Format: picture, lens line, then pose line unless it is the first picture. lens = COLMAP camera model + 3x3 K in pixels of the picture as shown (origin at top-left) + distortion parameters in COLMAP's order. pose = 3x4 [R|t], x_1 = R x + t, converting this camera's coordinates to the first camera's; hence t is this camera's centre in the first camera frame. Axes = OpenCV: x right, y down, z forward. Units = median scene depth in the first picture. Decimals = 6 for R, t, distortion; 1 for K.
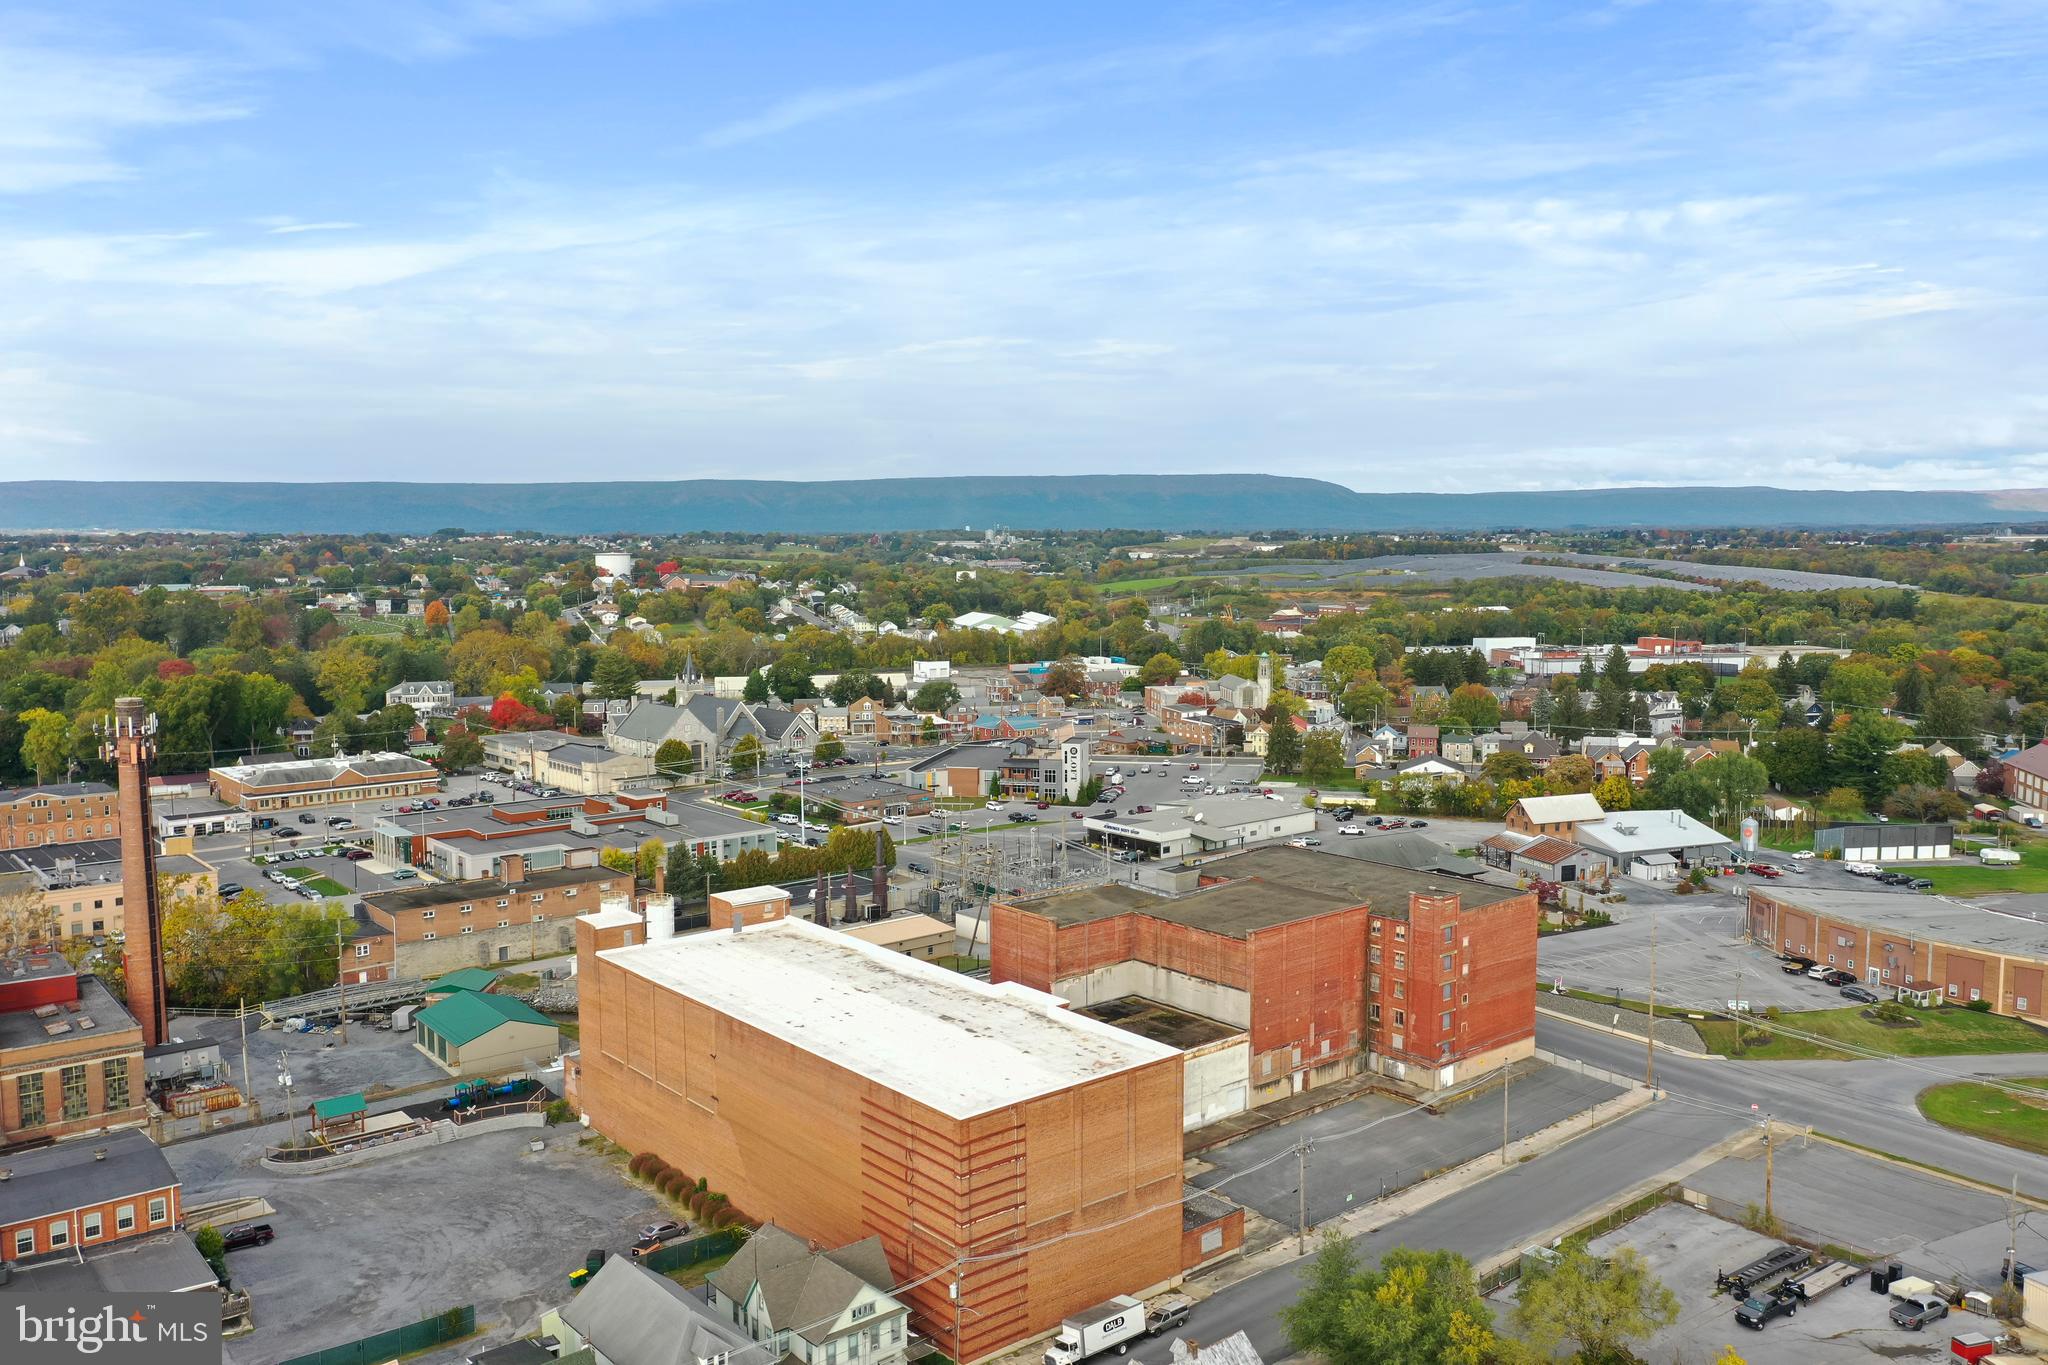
lens RADIAL K [[1611.3, 0, 1052.2], [0, 1611.3, 690.1], [0, 0, 1]] dist [0.012674, -0.000098]
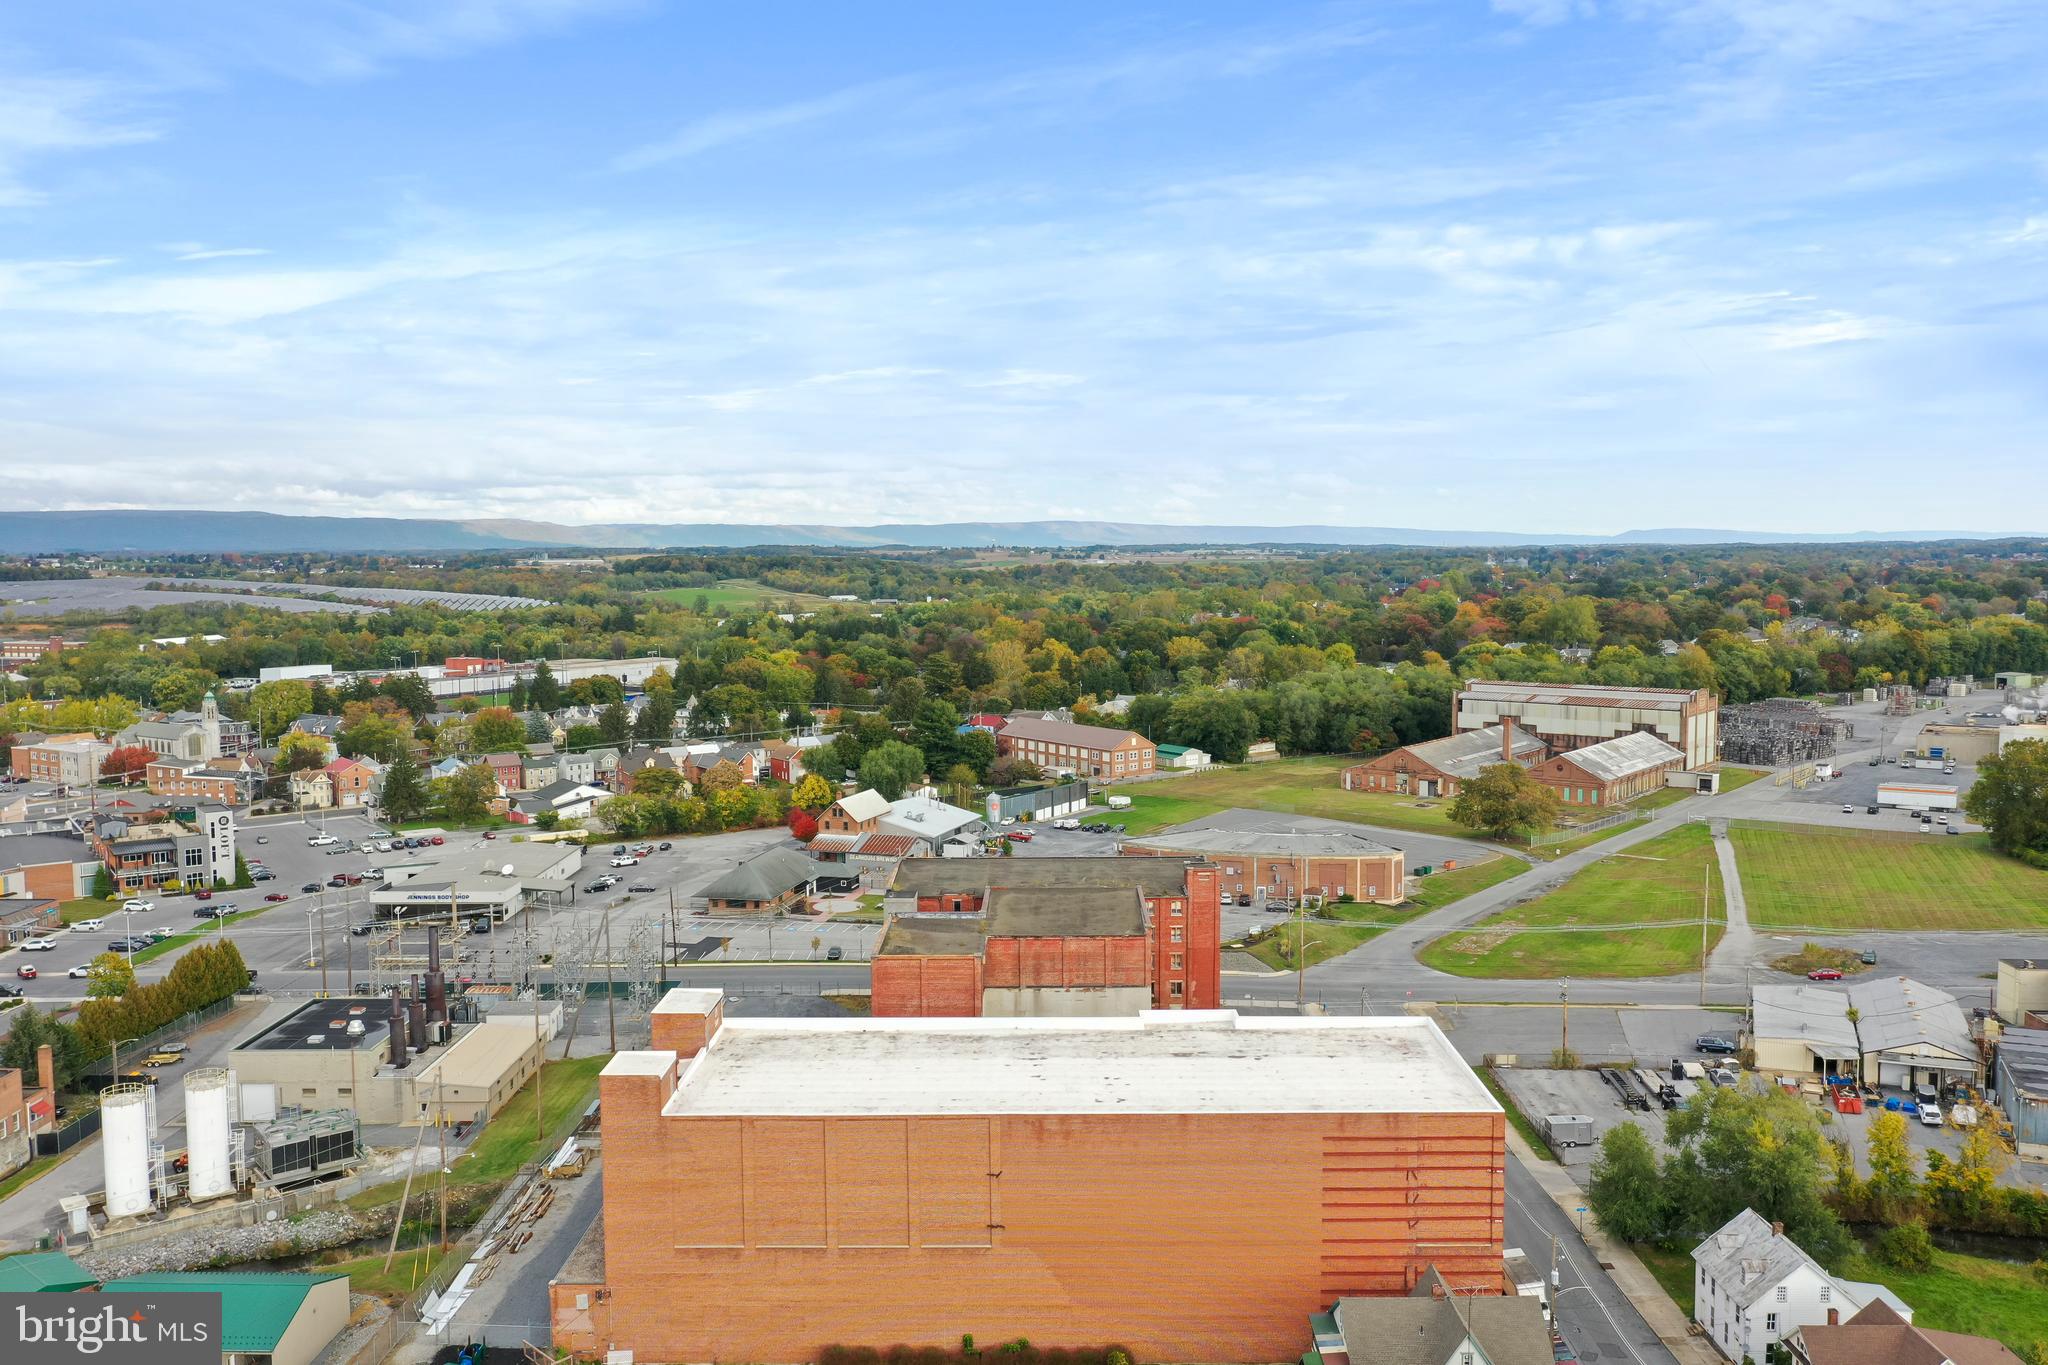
lens RADIAL K [[1612.1, 0, 1029.6], [0, 1612.1, 685.5], [0, 0, 1]] dist [0.006118, -0.002849]
pose [[0.649208, -0.062820, 0.758012, -0.659704], [0.076963, 0.996894, 0.016701, -0.022089], [-0.756707, 0.047497, 0.652027, 0.379639]]
